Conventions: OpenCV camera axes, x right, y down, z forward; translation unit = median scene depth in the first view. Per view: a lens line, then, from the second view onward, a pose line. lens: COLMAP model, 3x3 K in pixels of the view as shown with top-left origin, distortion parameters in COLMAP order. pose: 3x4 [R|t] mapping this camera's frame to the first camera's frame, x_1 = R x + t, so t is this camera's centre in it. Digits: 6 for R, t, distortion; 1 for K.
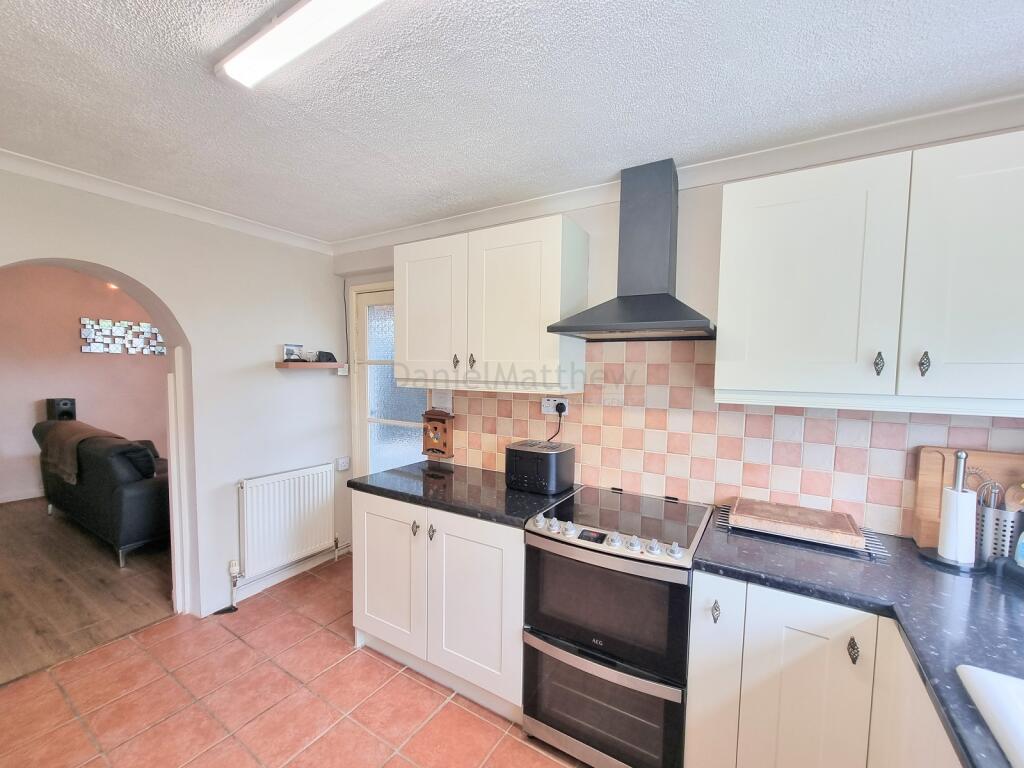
lens RADIAL K [[420.3, 0, 513.0], [0, 420.3, 393.5], [0, 0, 1]] dist [-0.001838, -0.000491]
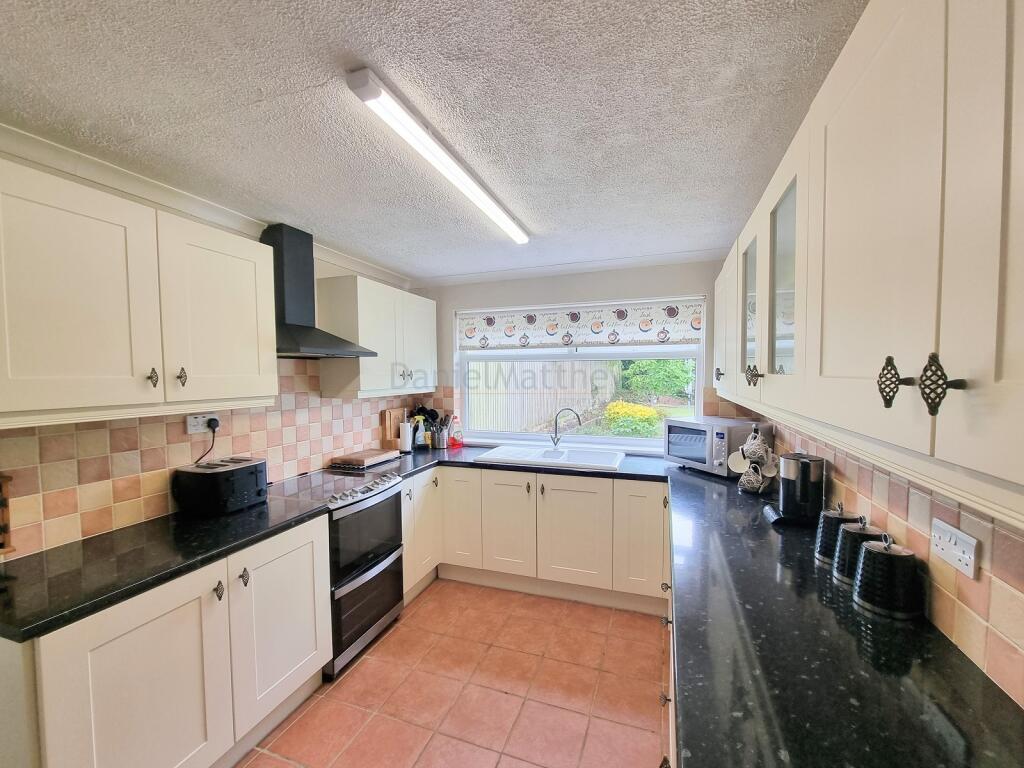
lens RADIAL K [[420.3, 0, 513.3], [0, 420.3, 387.5], [0, 0, 1]] dist [-0.001838, -0.000491]
pose [[-0.207393, -0.045565, 0.977196, -0.972431], [0.064124, 0.996133, 0.060057, -0.062198], [-0.976154, 0.075117, -0.203669, 0.524374]]
